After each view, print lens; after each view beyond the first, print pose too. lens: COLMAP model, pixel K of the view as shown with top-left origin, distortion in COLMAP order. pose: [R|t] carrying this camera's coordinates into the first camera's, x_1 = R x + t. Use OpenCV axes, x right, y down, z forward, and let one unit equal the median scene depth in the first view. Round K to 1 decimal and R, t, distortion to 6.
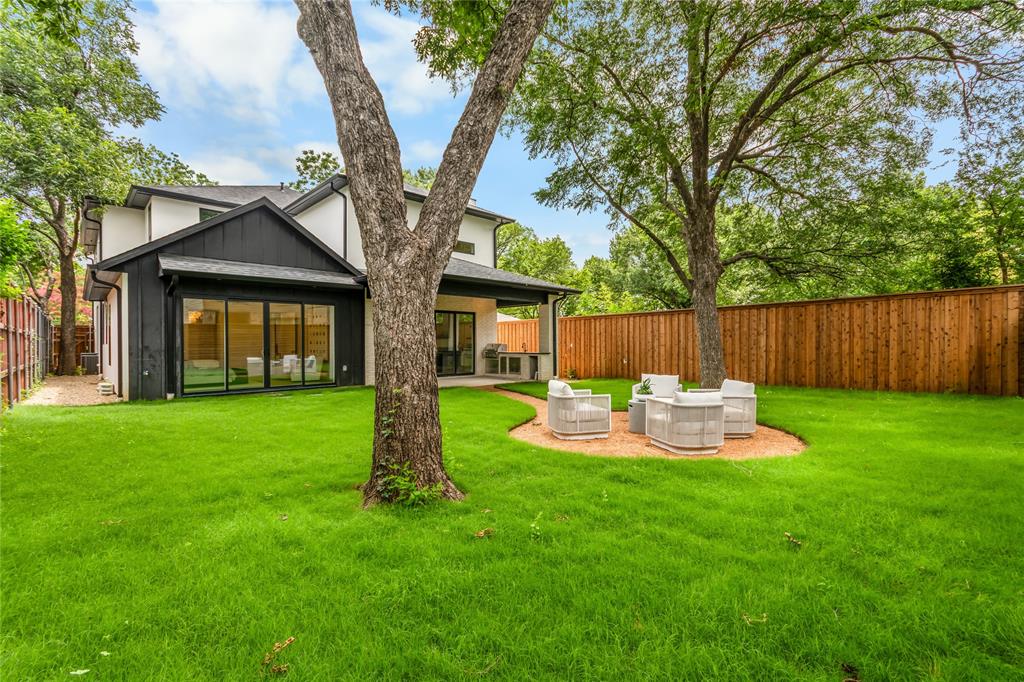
lens RADIAL K [[449.6, 0, 513.7], [0, 449.6, 343.5], [0, 0, 1]] dist [0.005312, 0.000067]
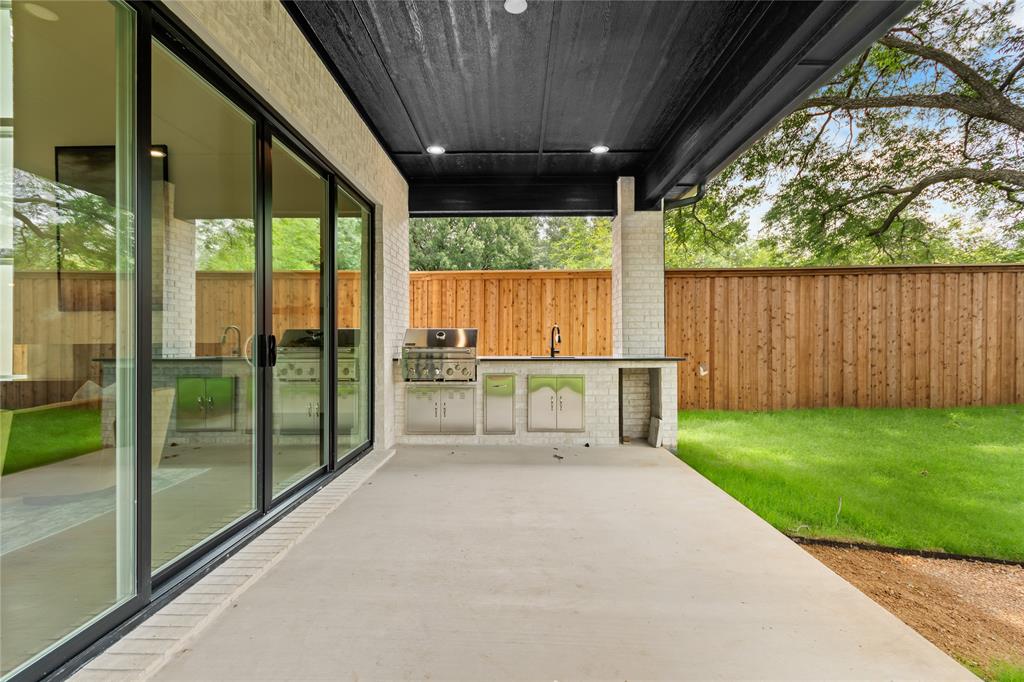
lens RADIAL K [[449.6, 0, 513.3], [0, 449.6, 342.0], [0, 0, 1]] dist [0.005312, 0.000067]
pose [[0.698168, 0.002599, 0.715929, -0.249844], [-0.000072, 0.999994, -0.003560, 0.011652], [-0.715934, 0.002434, 0.698164, 0.902296]]
